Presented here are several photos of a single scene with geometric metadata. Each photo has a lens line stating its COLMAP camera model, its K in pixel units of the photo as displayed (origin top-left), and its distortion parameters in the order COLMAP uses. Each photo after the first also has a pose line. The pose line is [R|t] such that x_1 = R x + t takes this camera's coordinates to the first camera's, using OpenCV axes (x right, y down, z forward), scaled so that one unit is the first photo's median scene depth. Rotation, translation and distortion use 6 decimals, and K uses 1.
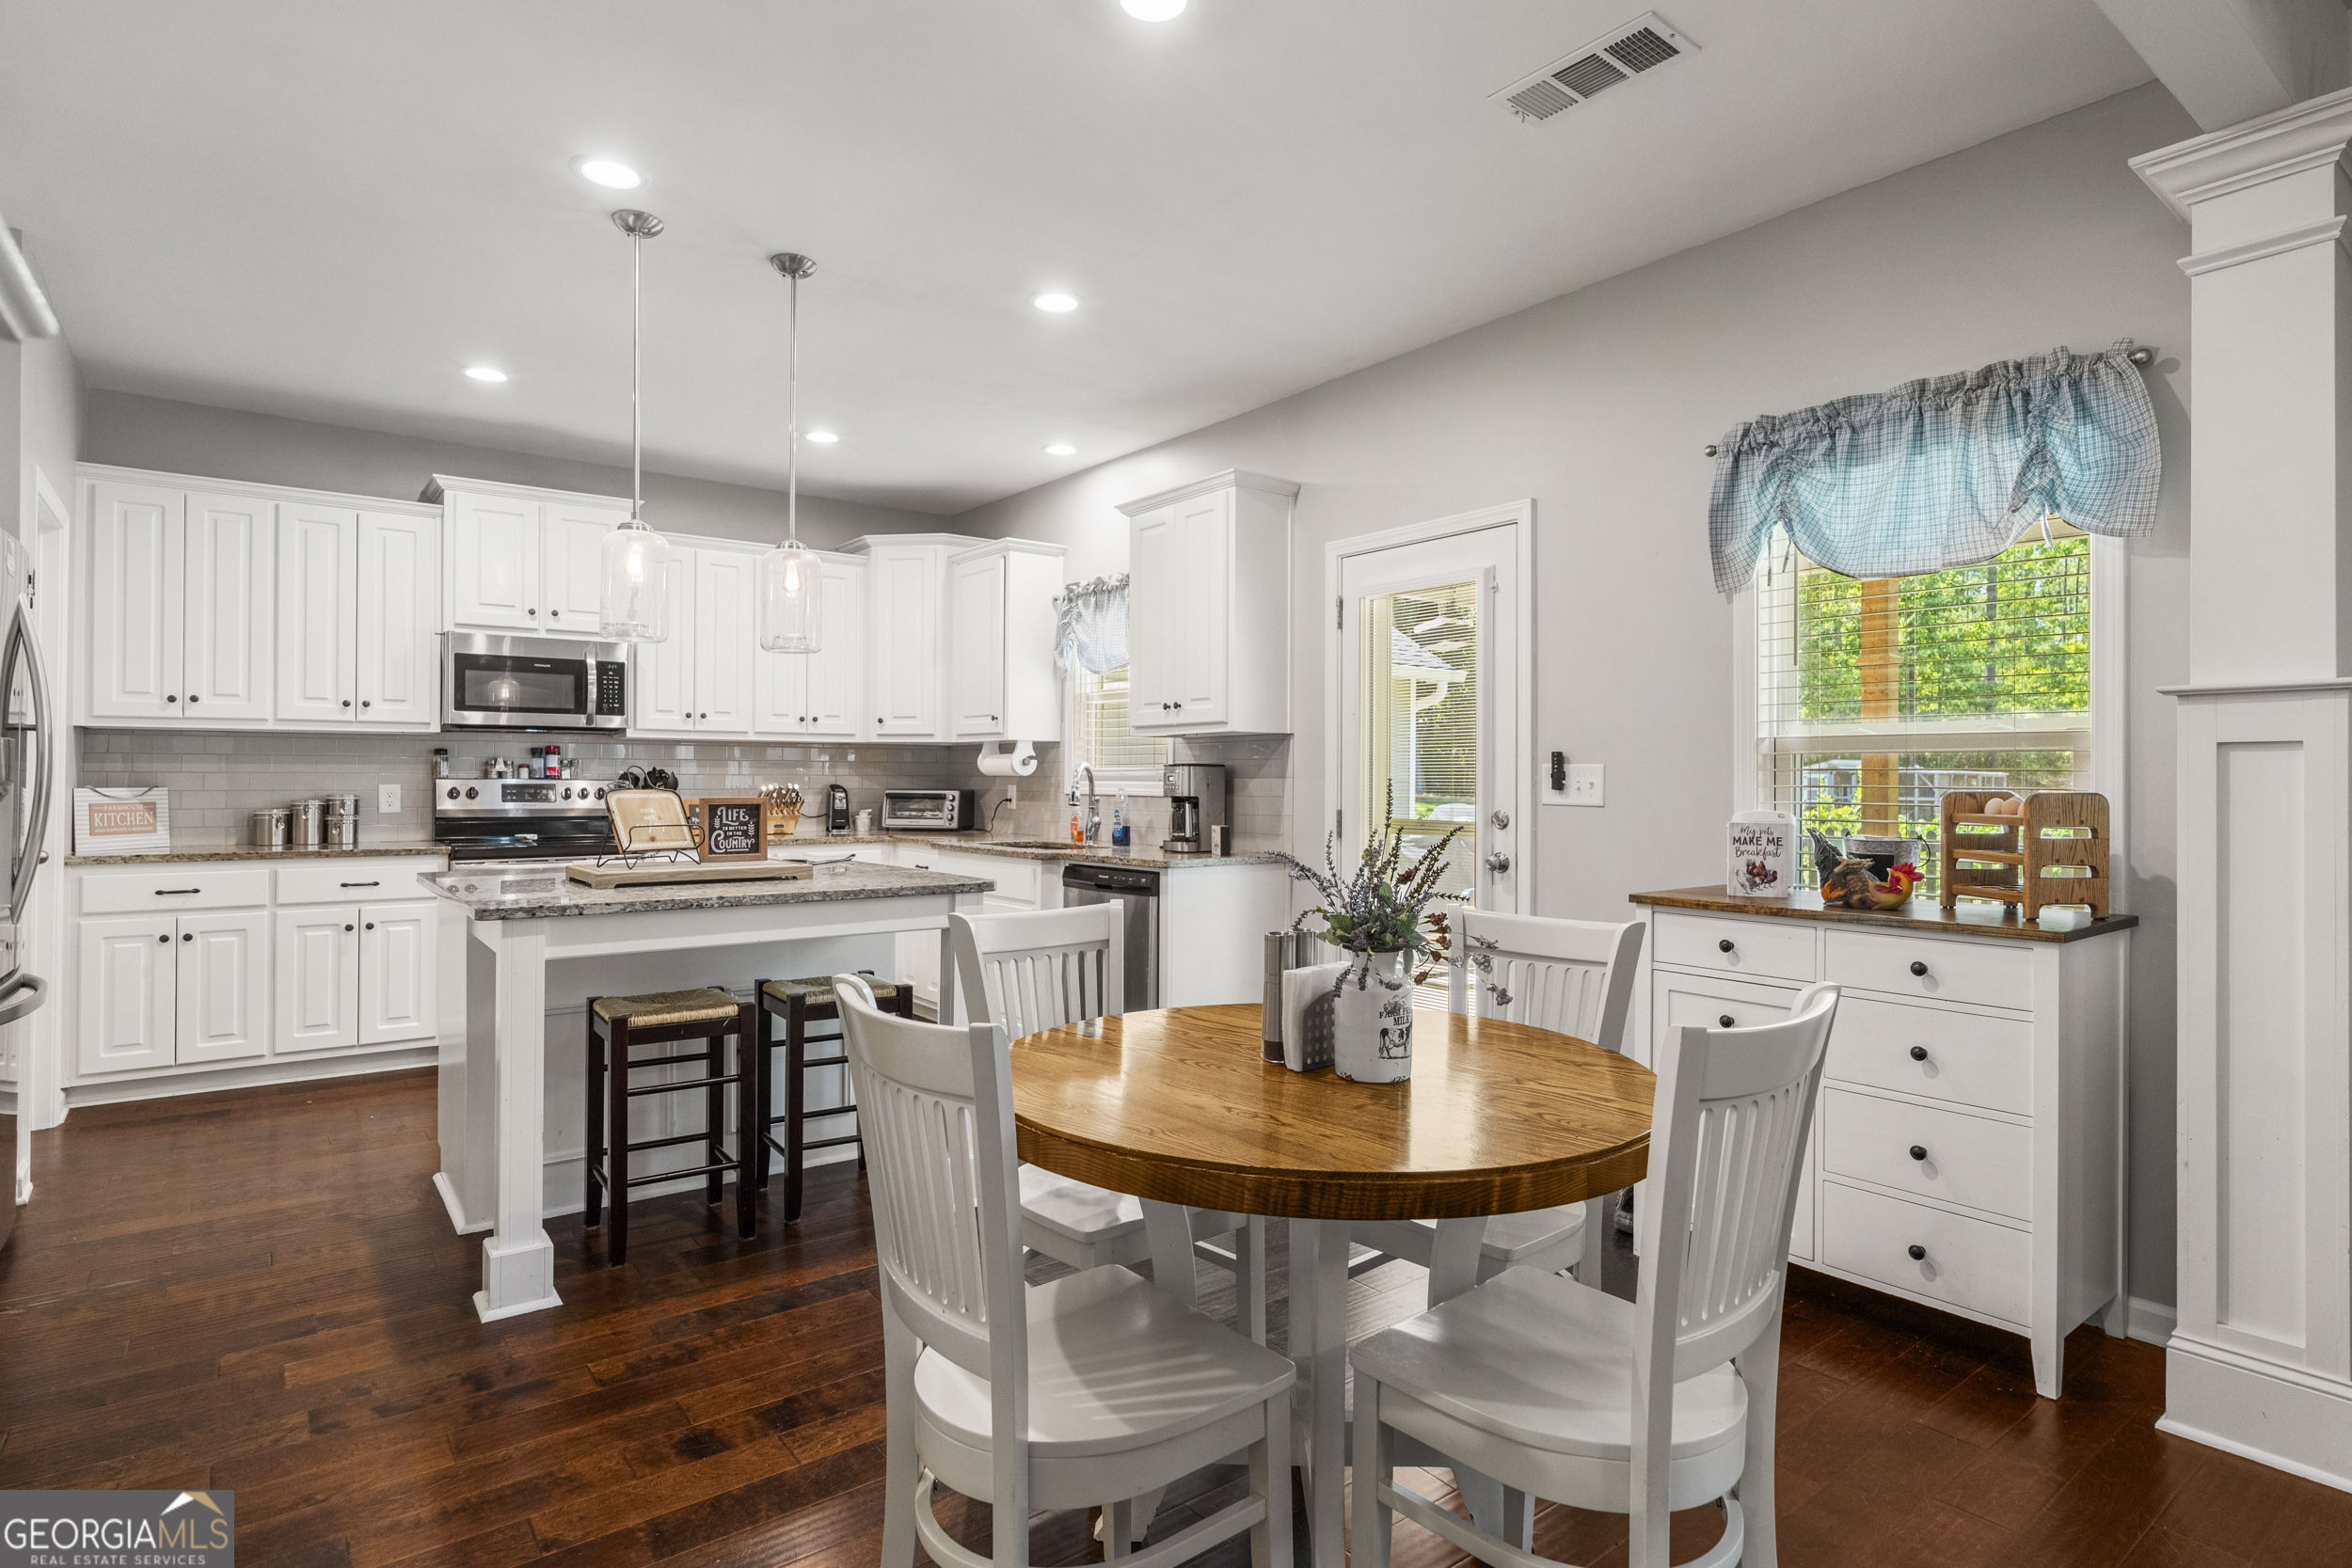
lens RADIAL K [[1227.3, 0, 1176.5], [0, 1227.3, 777.4], [0, 0, 1]] dist [0.002664, 0.000284]
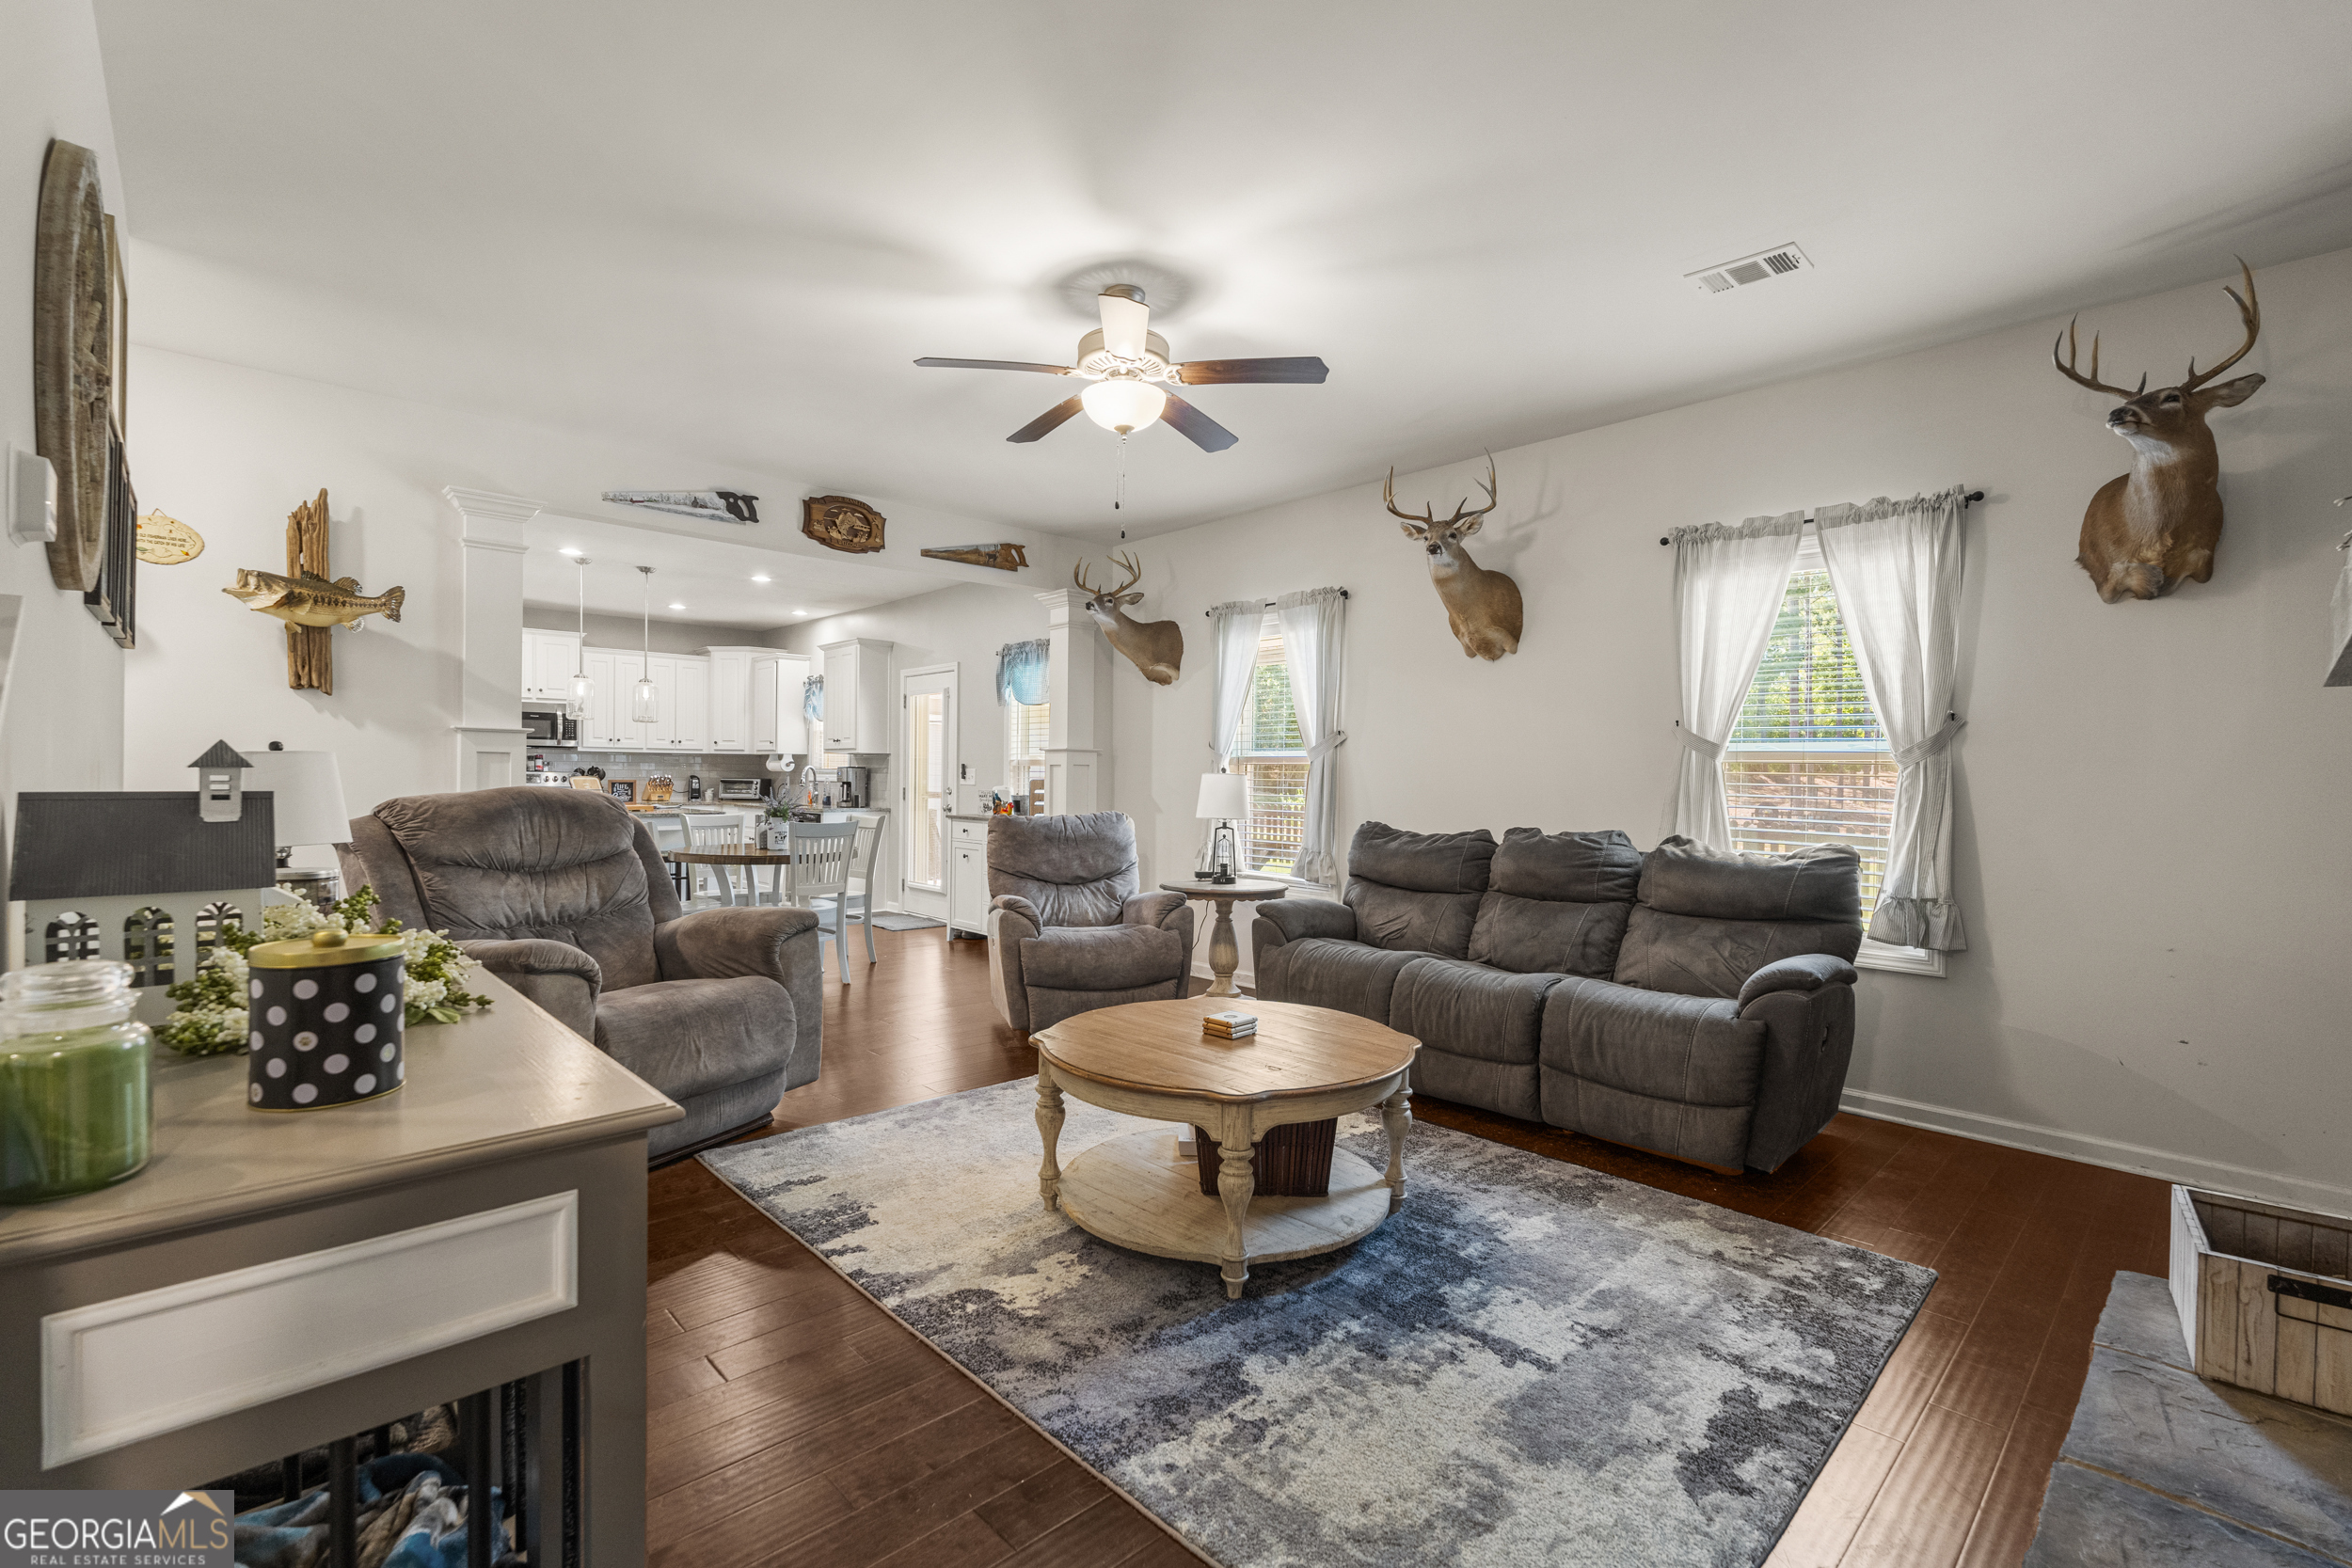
lens RADIAL K [[1046.4, 0, 1183.5], [0, 1046.4, 787.1], [0, 0, 1]] dist [-0.000003, 0.001875]
pose [[0.994767, 0.004976, 0.102046, 0.394488], [-0.006387, 0.999888, 0.013506, -0.003548], [-0.101968, -0.014088, 0.994688, -0.874113]]
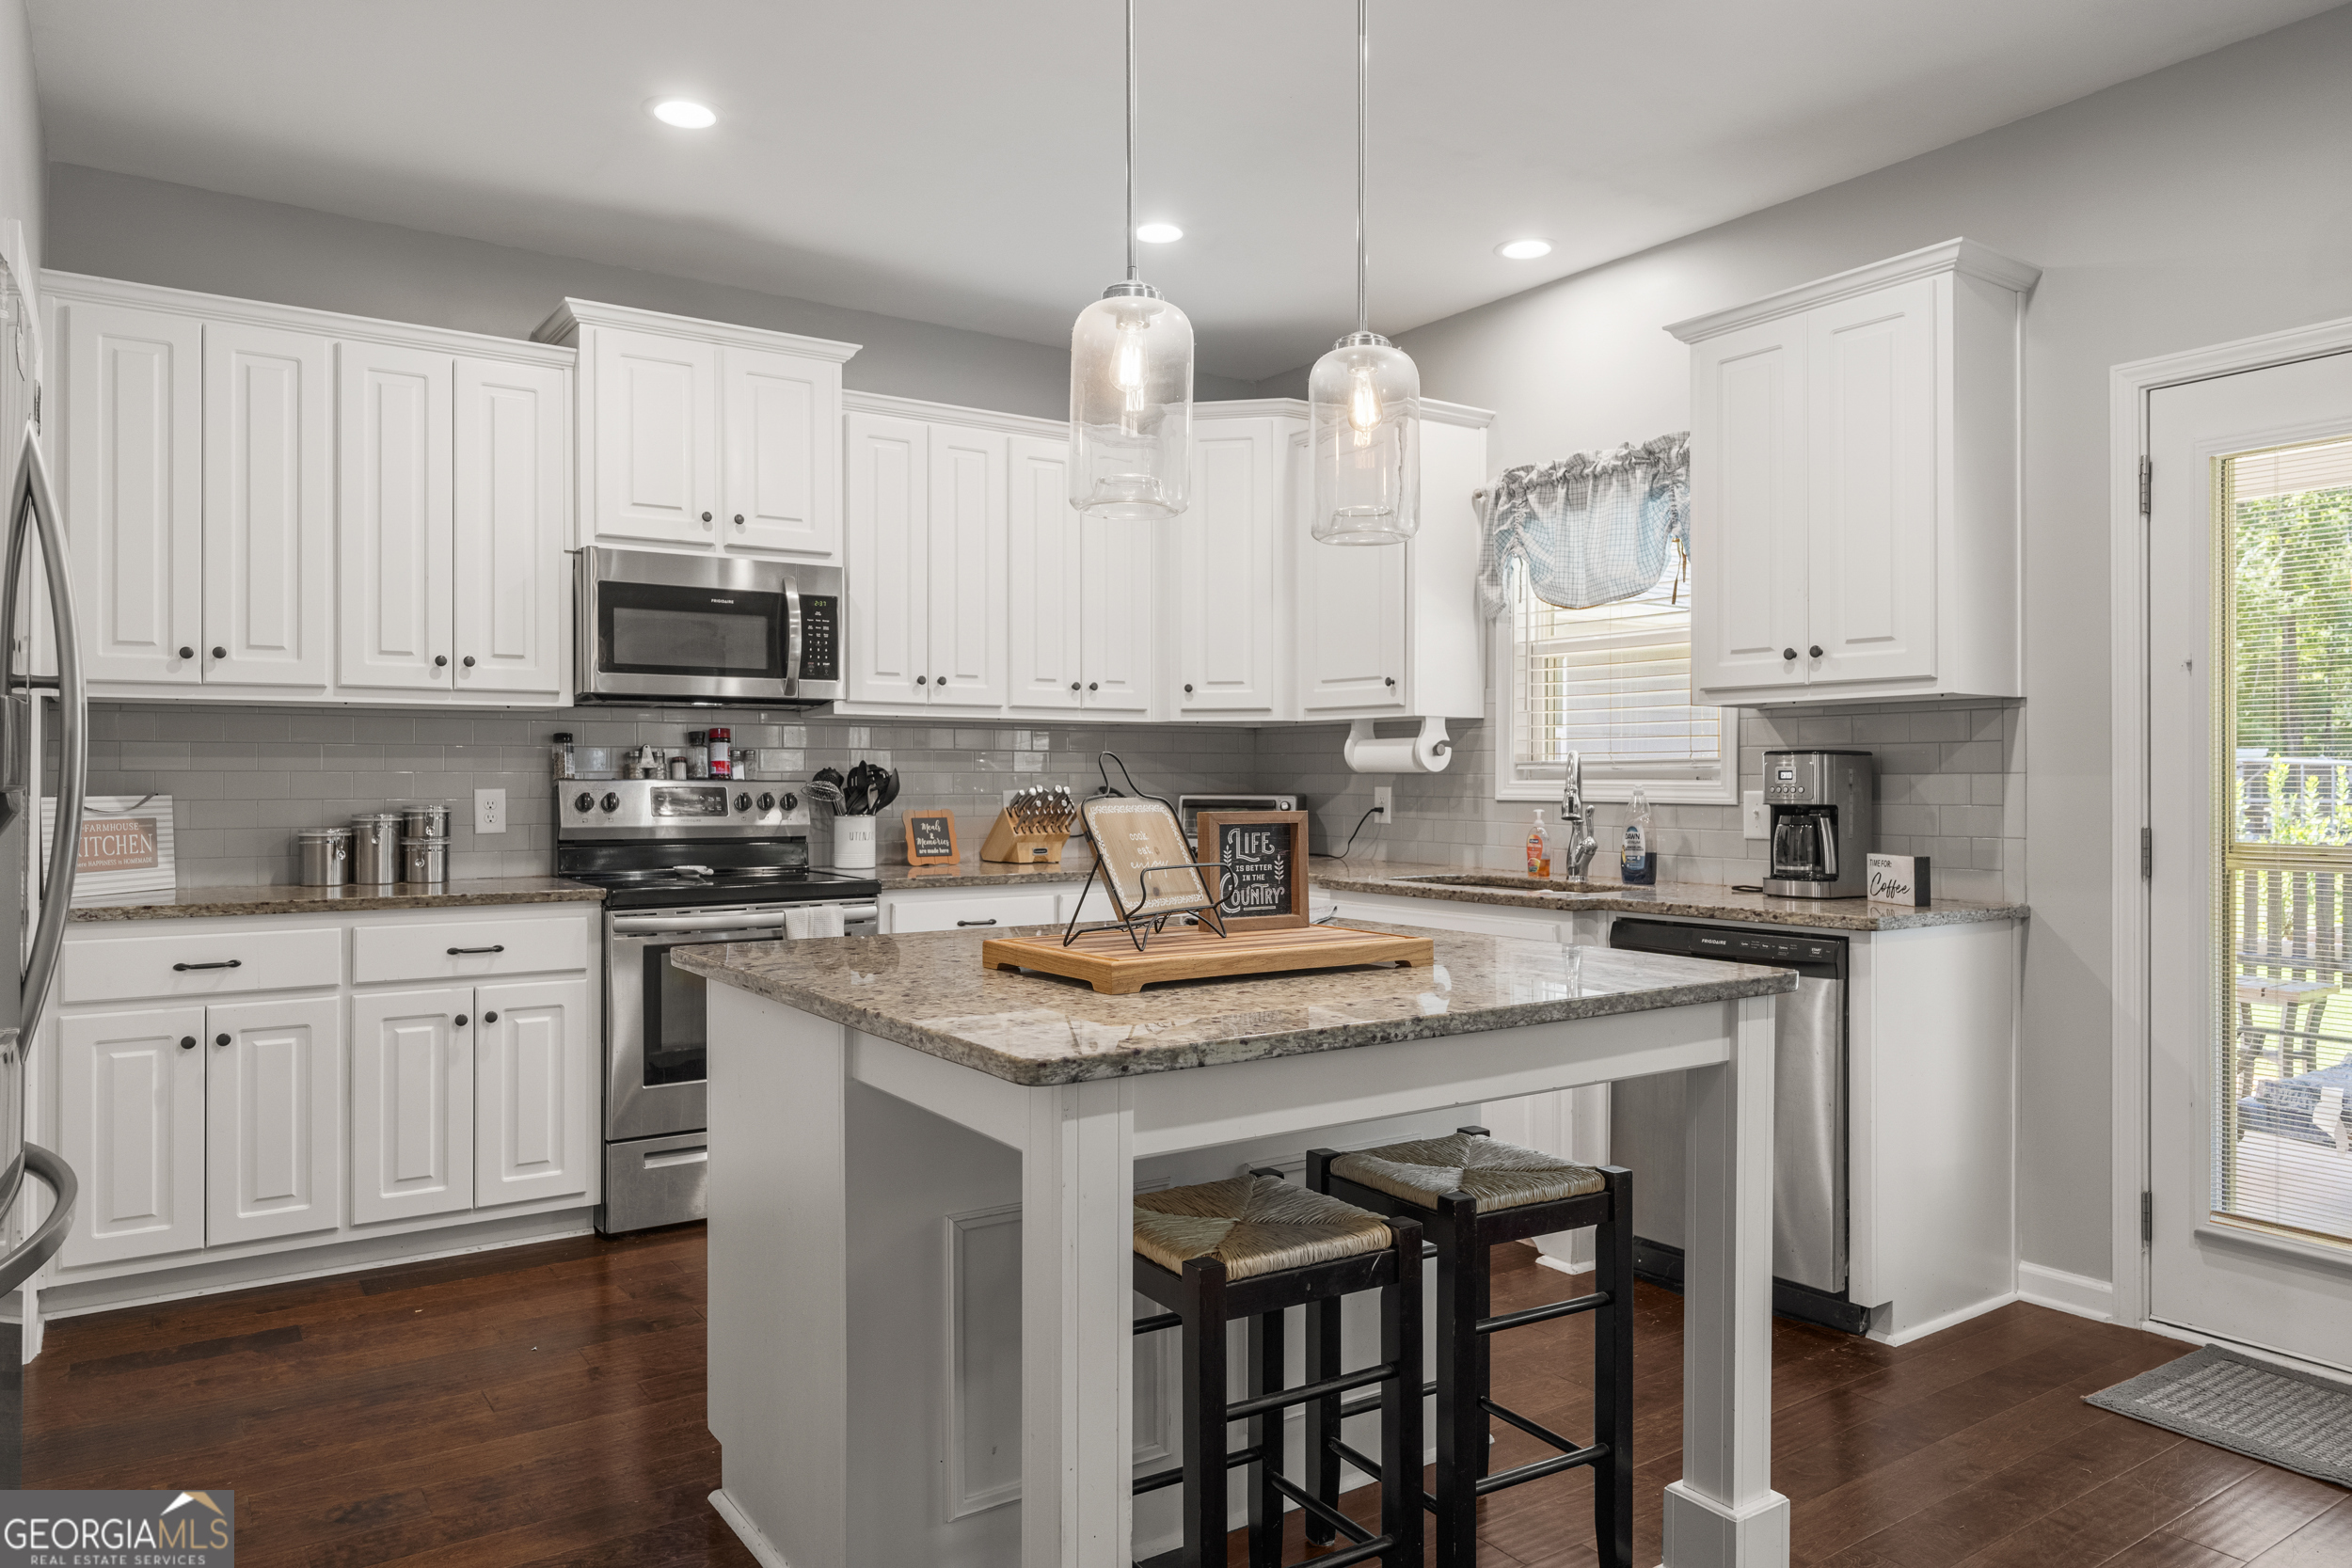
lens RADIAL K [[1539.7, 0, 1170.0], [0, 1539.7, 783.0], [0, 0, 1]] dist [0.003817, 0.001472]
pose [[0.998618, -0.003609, -0.052426, -0.251031], [0.003828, 0.999984, 0.004071, 0.000673], [0.052410, -0.004266, 0.998617, 0.221468]]
